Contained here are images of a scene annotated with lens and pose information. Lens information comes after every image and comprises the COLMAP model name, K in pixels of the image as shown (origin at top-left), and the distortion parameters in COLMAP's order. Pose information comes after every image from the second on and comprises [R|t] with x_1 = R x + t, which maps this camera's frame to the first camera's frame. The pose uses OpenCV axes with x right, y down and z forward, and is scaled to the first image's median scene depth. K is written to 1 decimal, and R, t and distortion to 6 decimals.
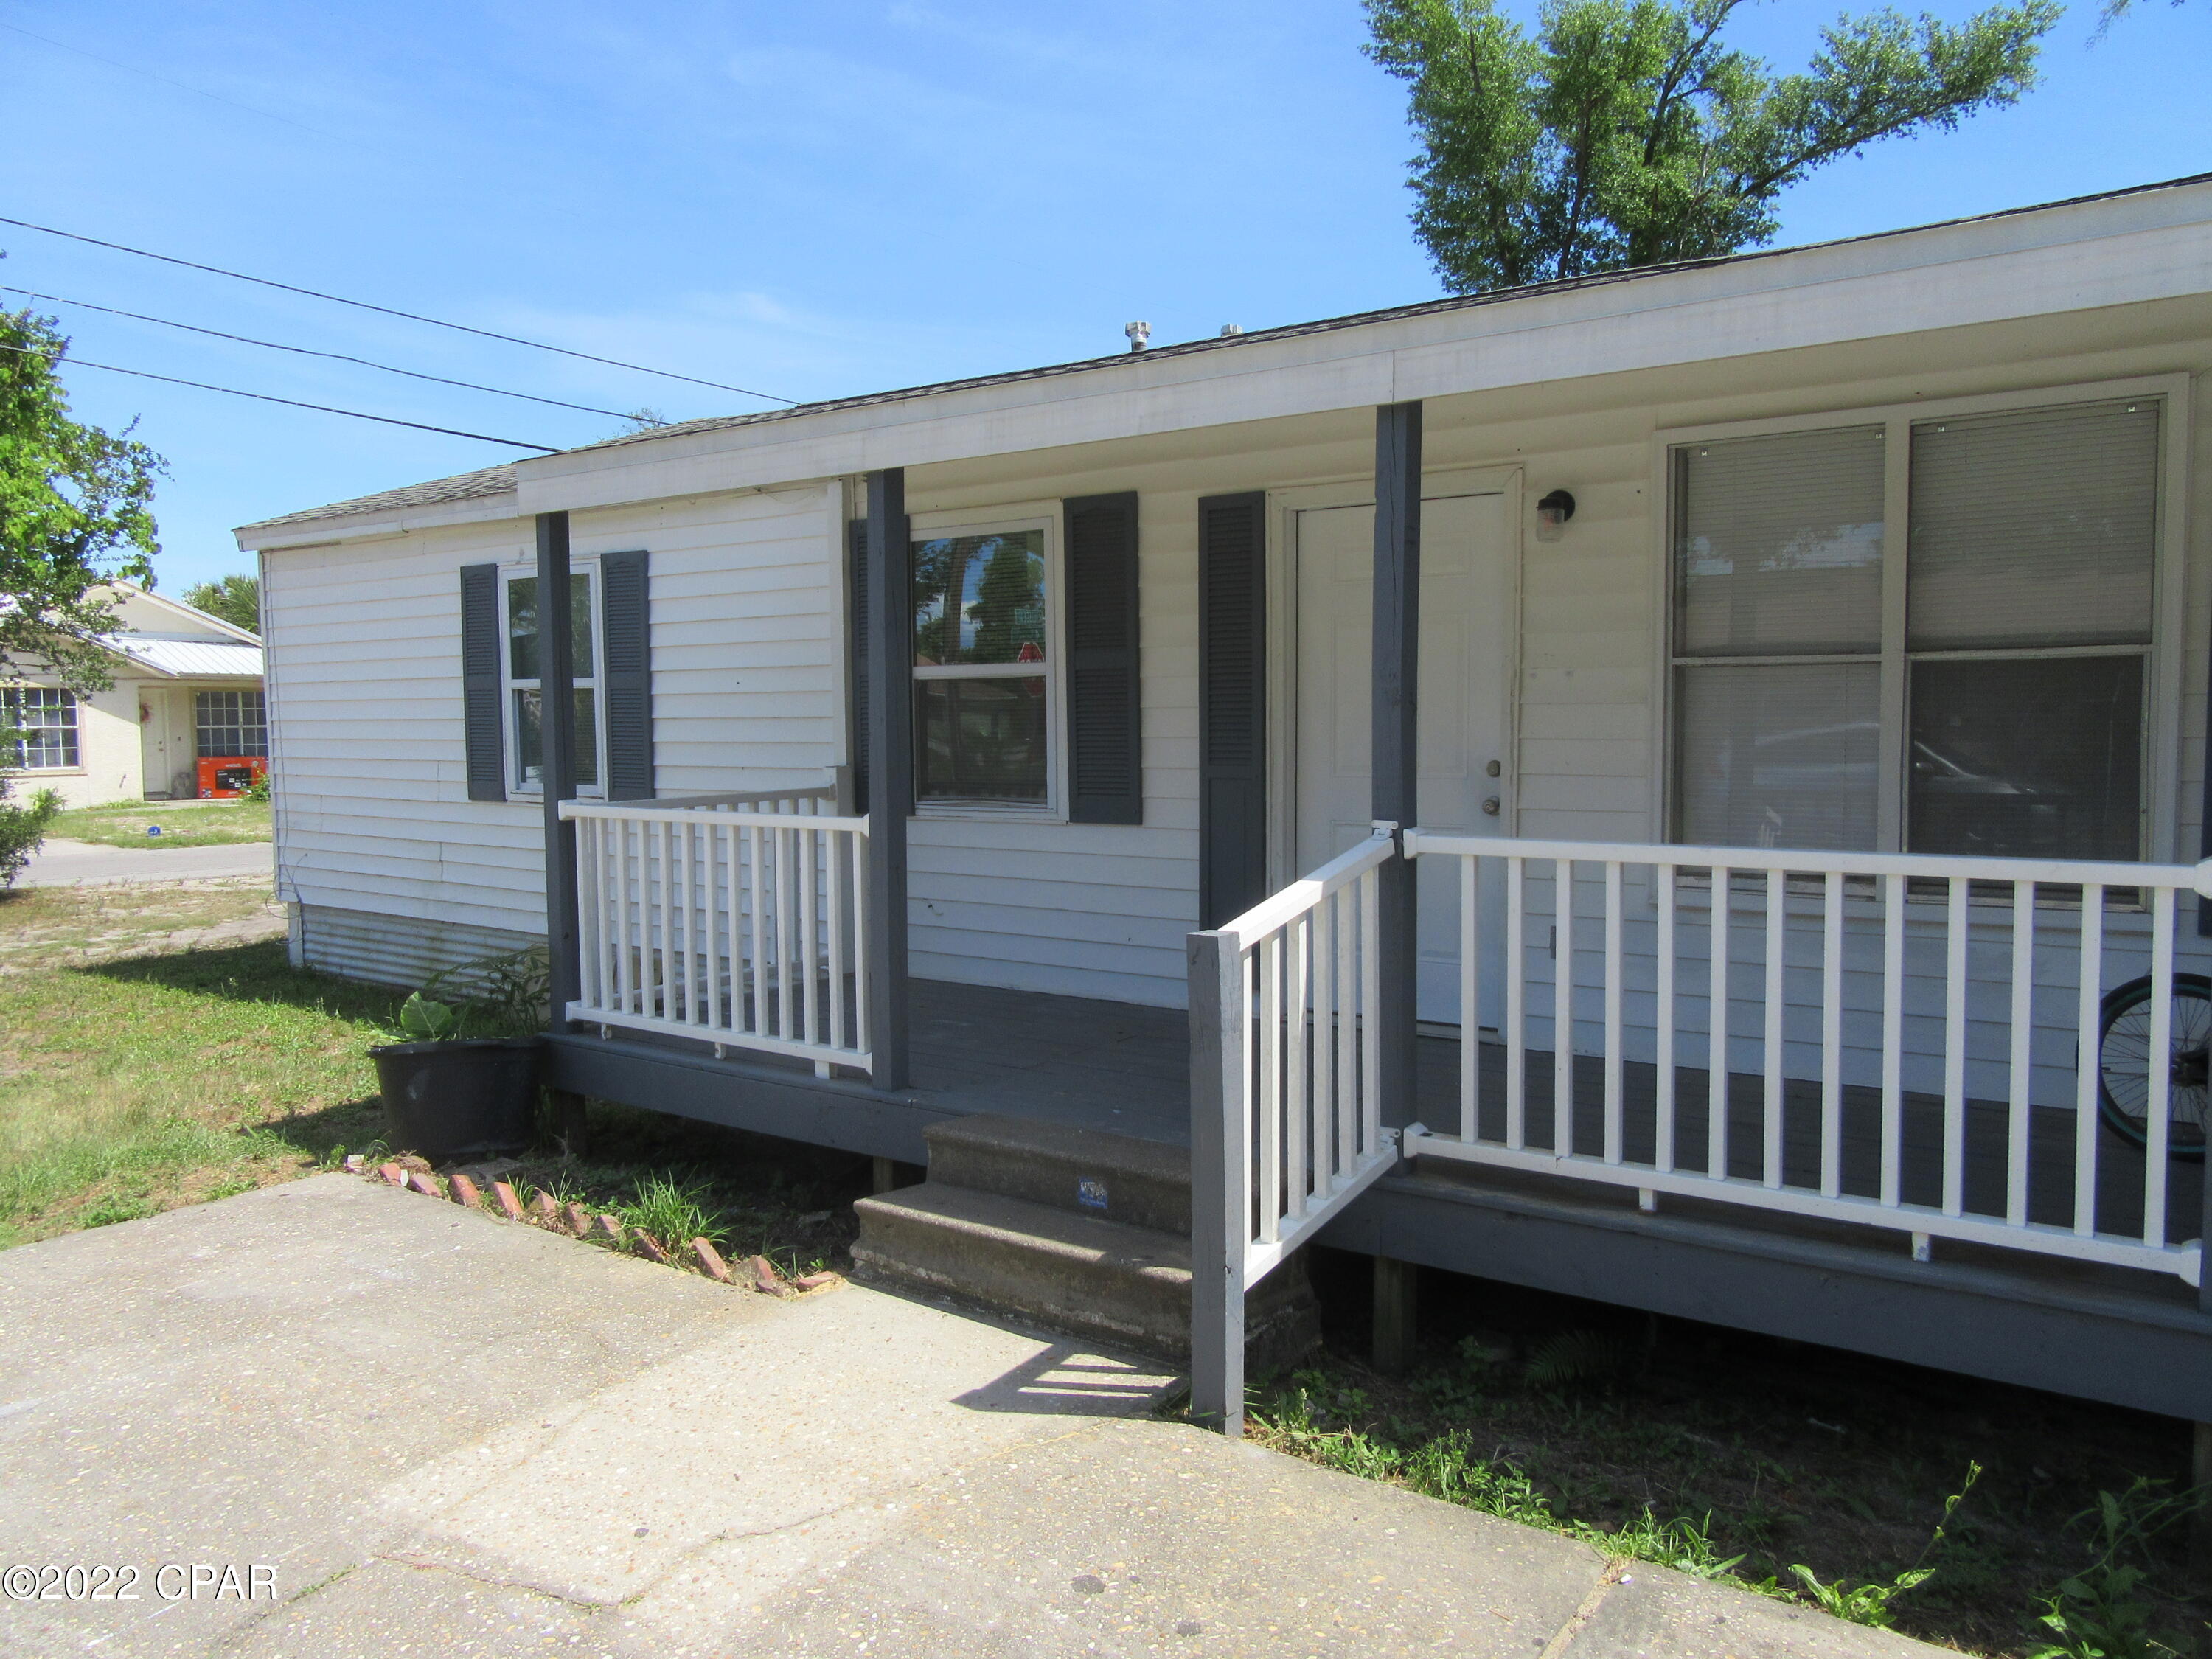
lens RADIAL K [[1637.7, 0, 1096.4], [0, 1637.7, 829.5], [0, 0, 1]] dist [-0.007453, 0.008279]
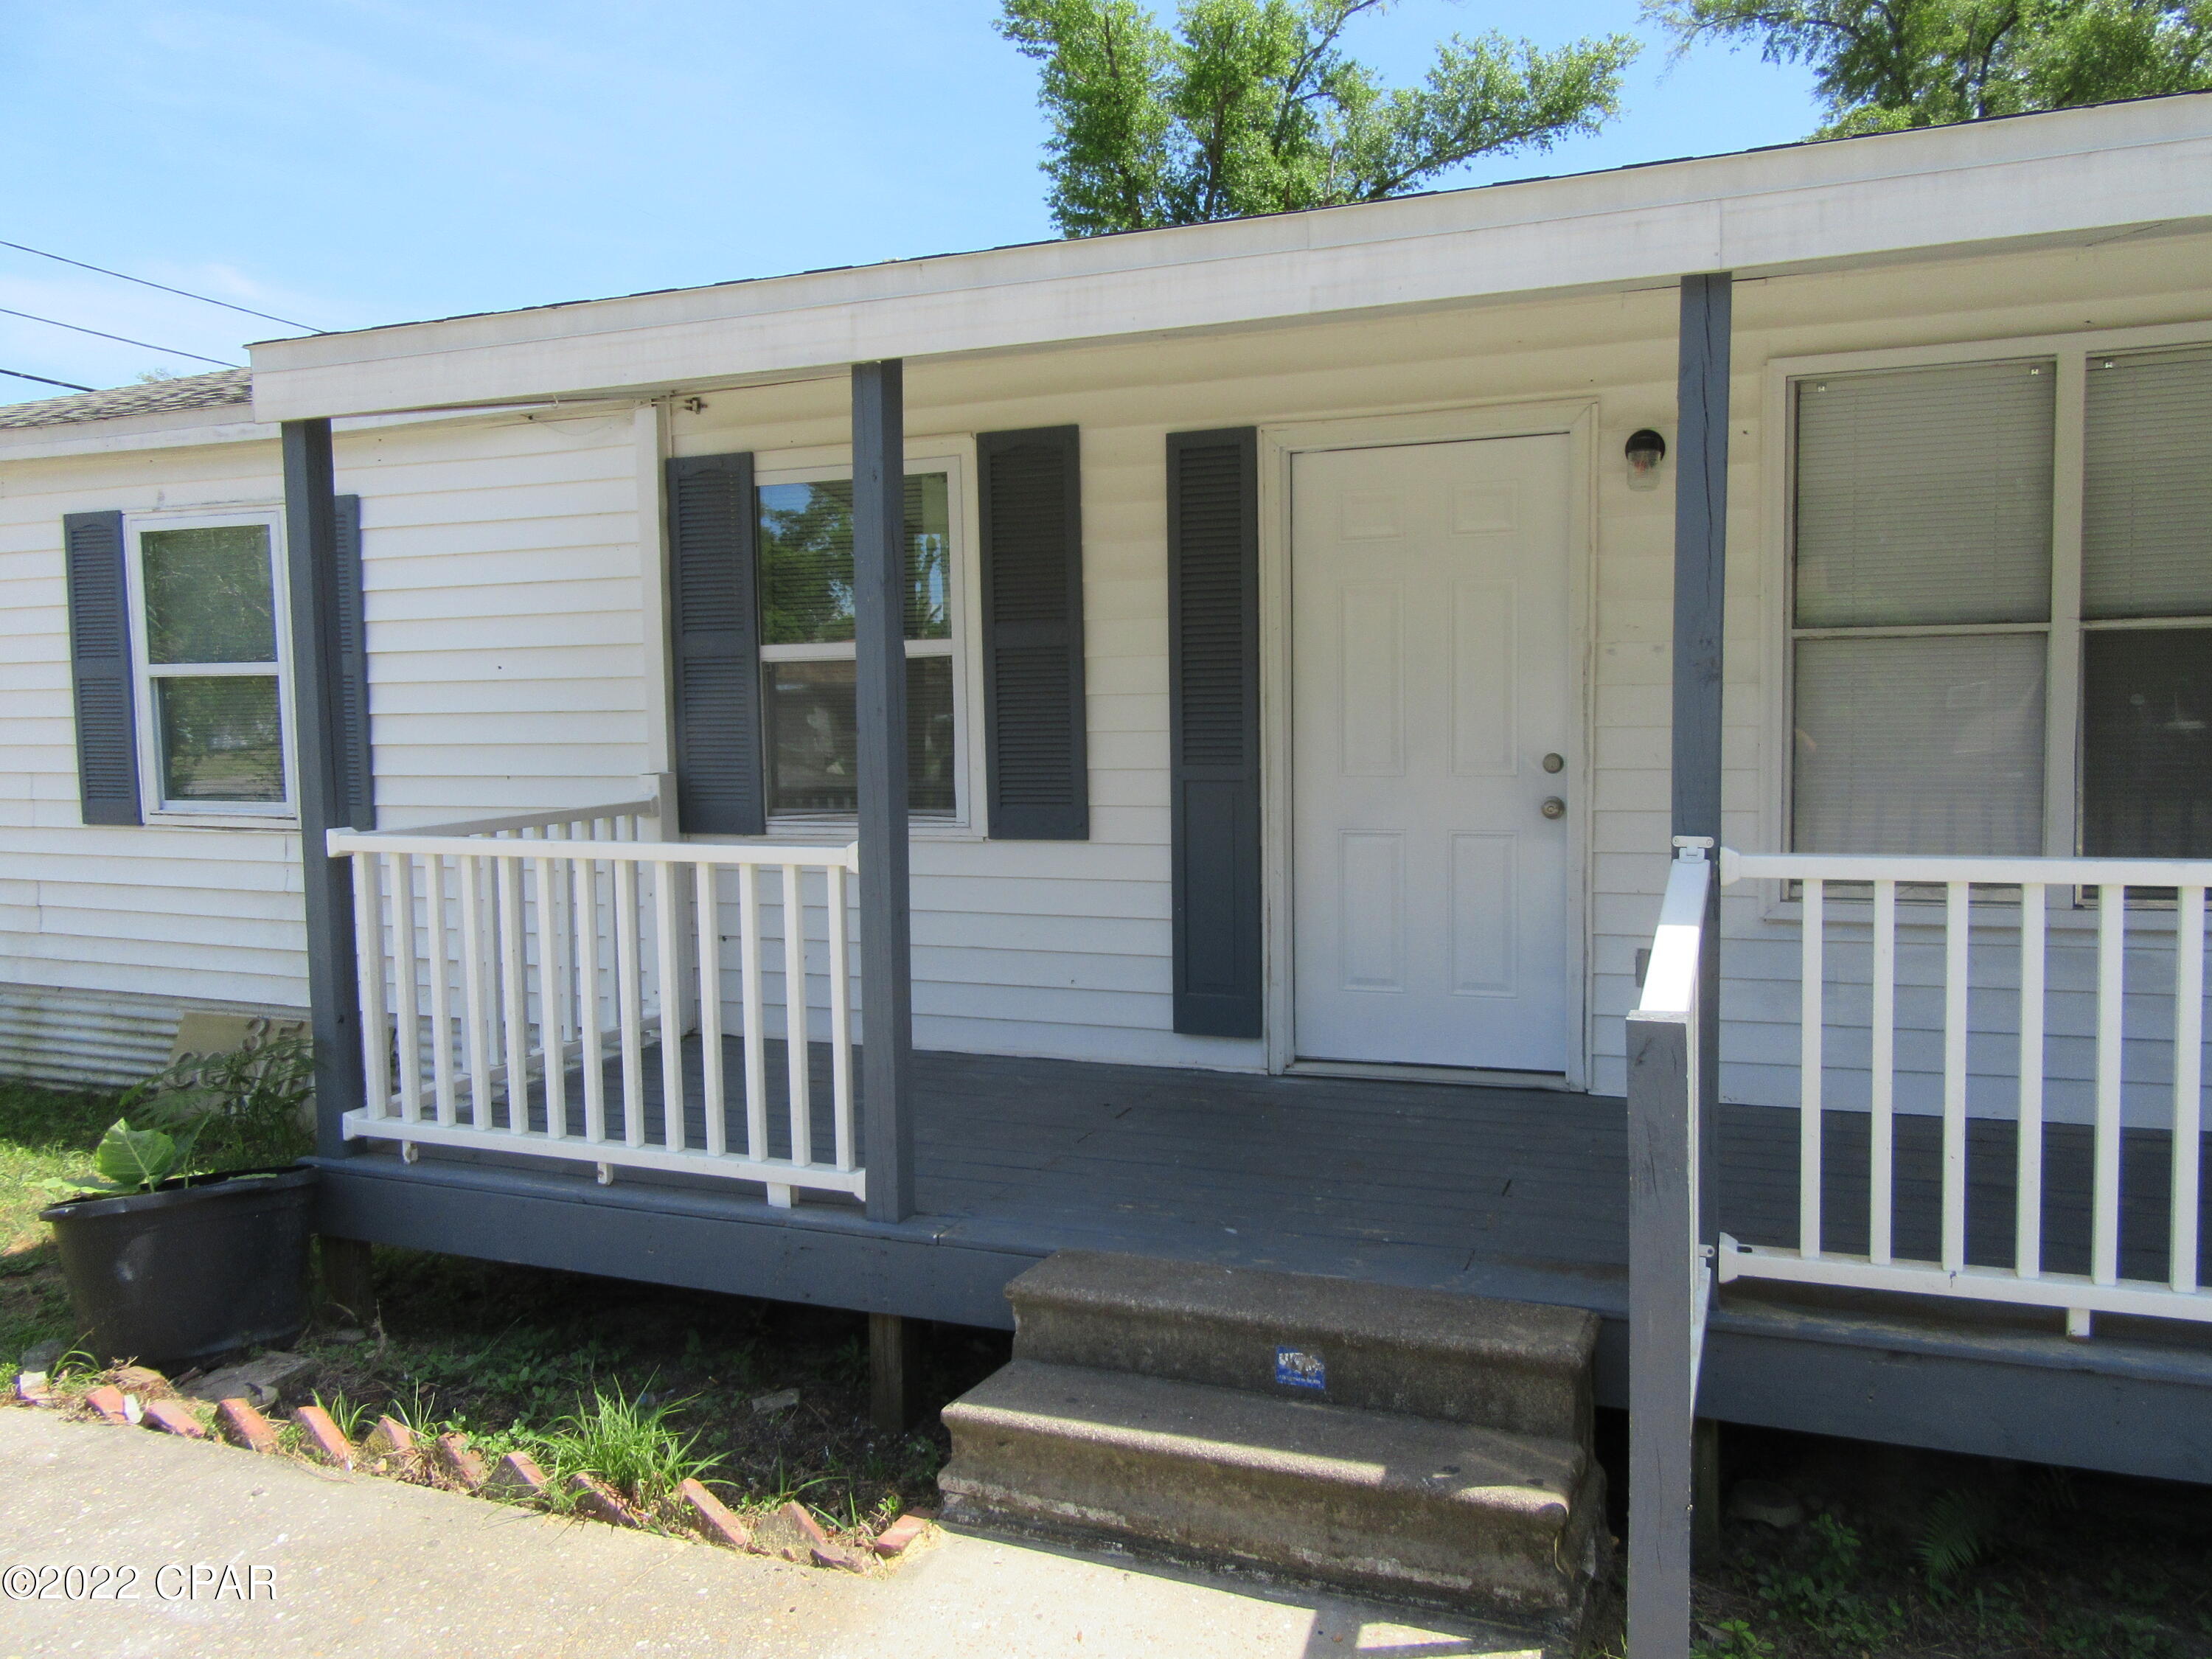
lens RADIAL K [[1637.7, 0, 1105.5], [0, 1637.7, 824.8], [0, 0, 1]] dist [-0.007453, 0.008279]
pose [[0.967035, -0.026606, 0.253248, -0.196363], [0.026335, 0.999643, 0.004462, -0.015211], [-0.253276, 0.002355, 0.967391, 0.250334]]
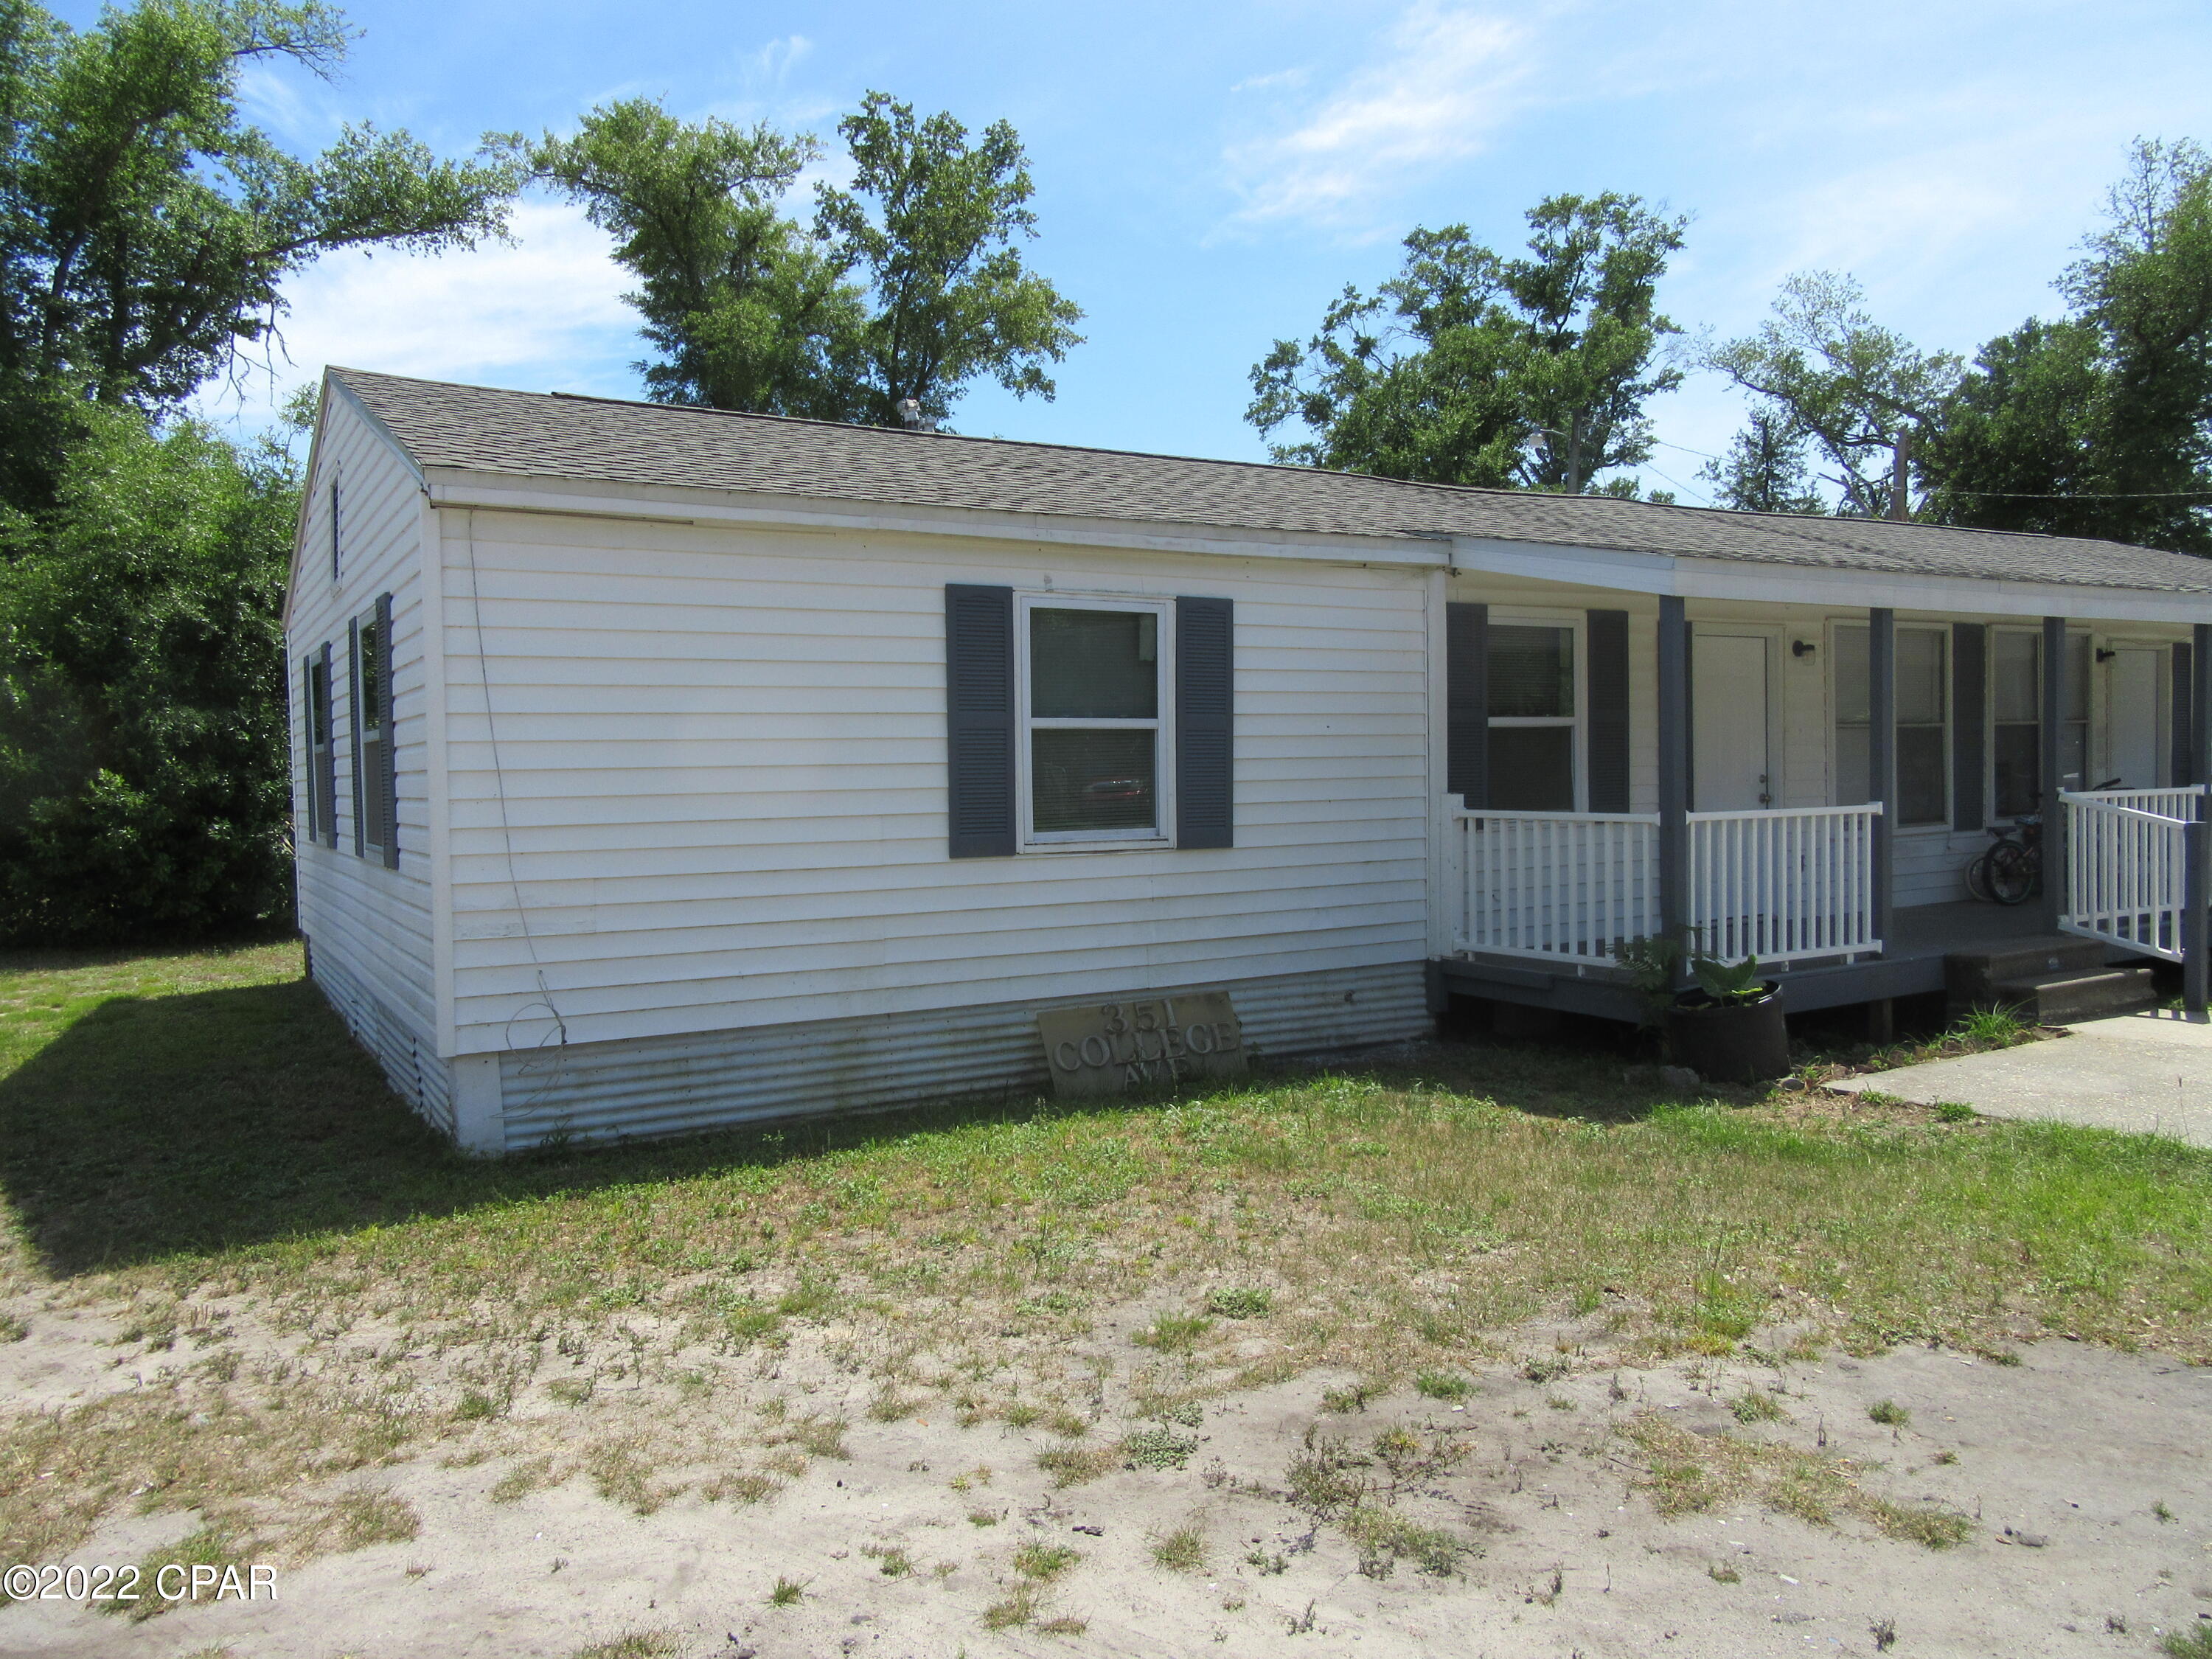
lens RADIAL K [[1637.7, 0, 1114.3], [0, 1637.7, 825.1], [0, 0, 1]] dist [-0.007453, 0.008279]
pose [[0.381765, -0.034292, 0.923623, -1.874021], [0.081833, 0.996641, 0.003179, -0.051700], [-0.920629, 0.074369, 0.383289, 0.987881]]
